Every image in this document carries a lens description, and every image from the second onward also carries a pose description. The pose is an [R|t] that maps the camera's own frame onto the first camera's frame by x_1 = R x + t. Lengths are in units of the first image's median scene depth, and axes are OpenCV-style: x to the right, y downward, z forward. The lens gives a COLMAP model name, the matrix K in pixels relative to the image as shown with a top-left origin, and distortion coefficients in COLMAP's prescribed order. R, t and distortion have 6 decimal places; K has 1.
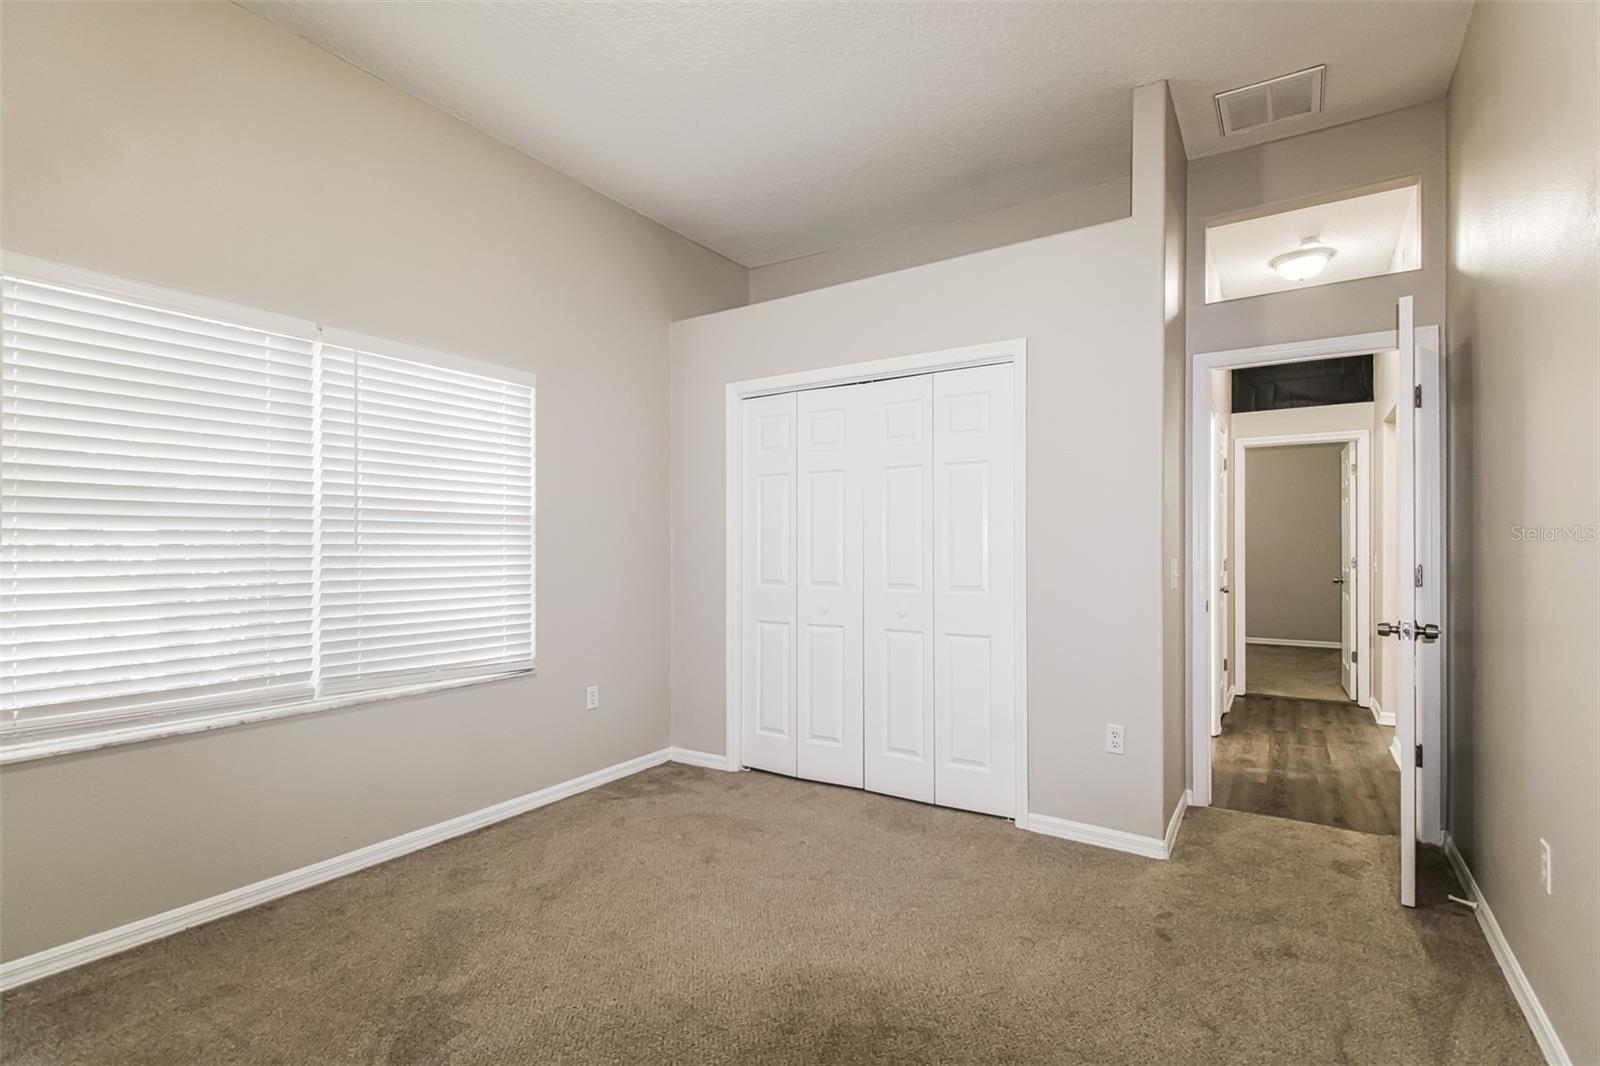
lens RADIAL K [[790.9, 0, 824.8], [0, 790.9, 545.7], [0, 0, 1]] dist [-0.000300, -0.013047]
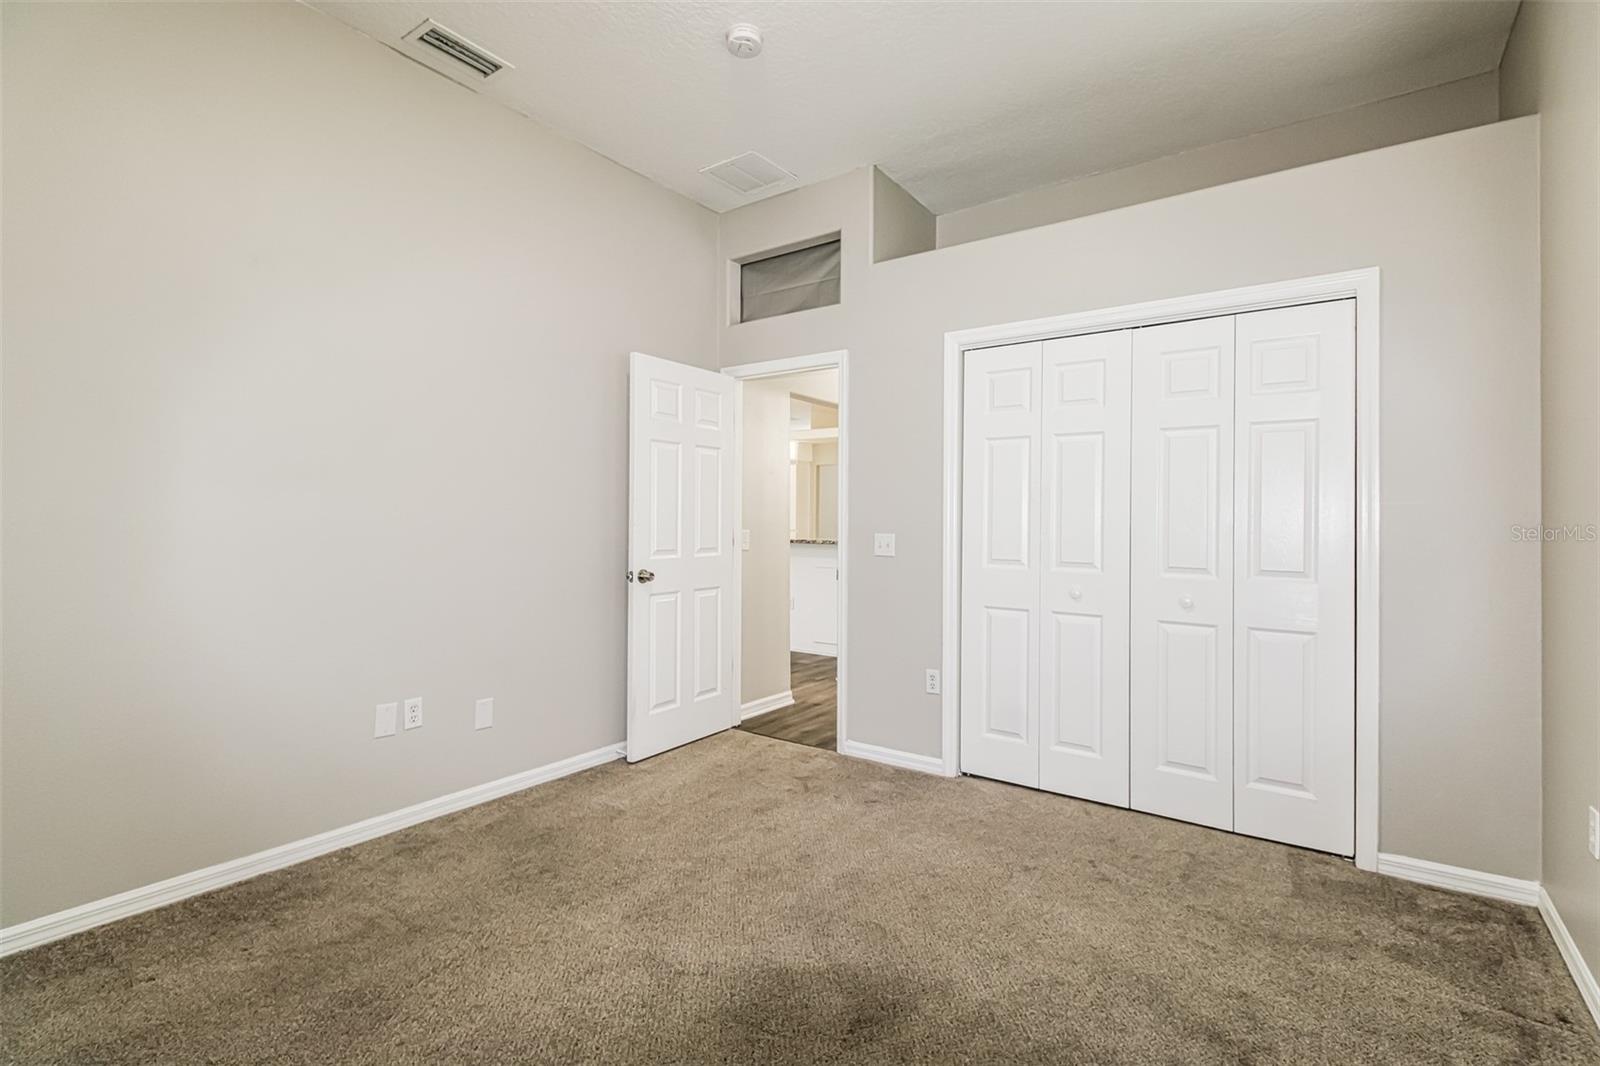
lens RADIAL K [[757.8, 0, 827.8], [0, 757.8, 536.7], [0, 0, 1]] dist [0.033172, 0.000235]
pose [[0.999887, 0.012947, -0.007644, -0.274897], [-0.012754, 0.999611, 0.024801, -0.000259], [0.007962, -0.024701, 0.999663, 0.181320]]
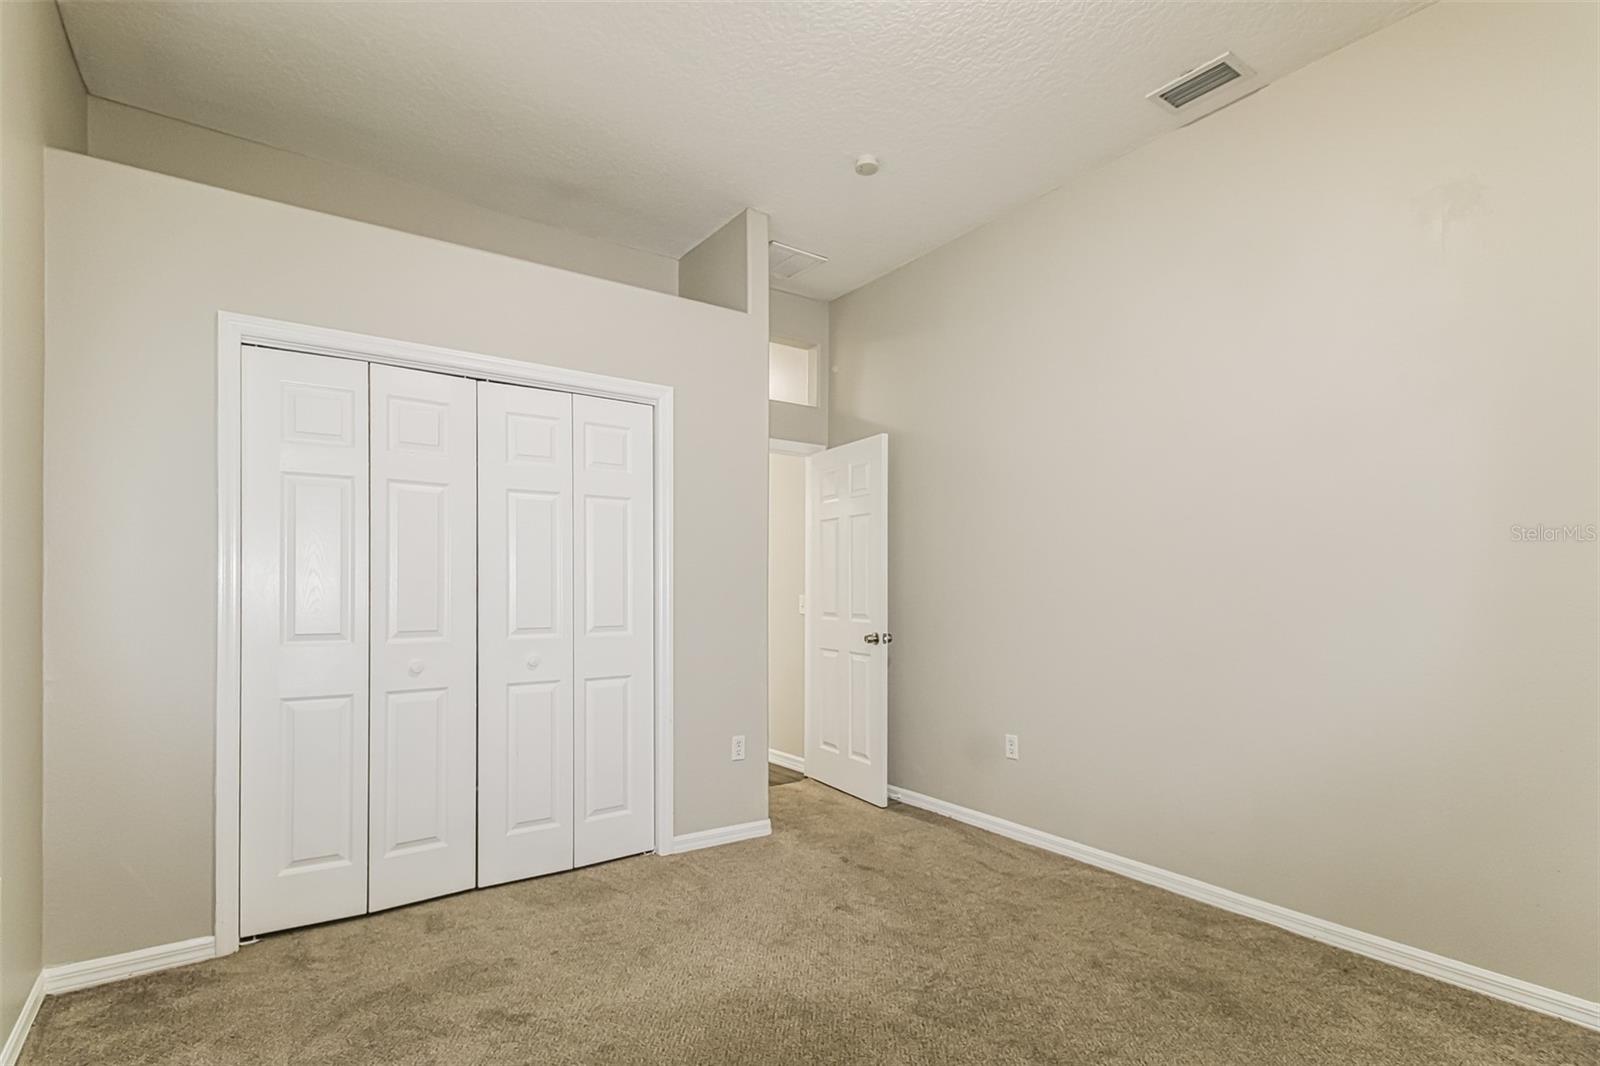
lens RADIAL K [[788.6, 0, 838.3], [0, 788.6, 582.6], [0, 0, 1]] dist [-0.002318, -0.001445]
pose [[0.320722, 0.007467, 0.947144, -0.598790], [-0.007524, 0.999957, -0.005336, 0.000969], [-0.947143, -0.005415, 0.320765, 0.405285]]
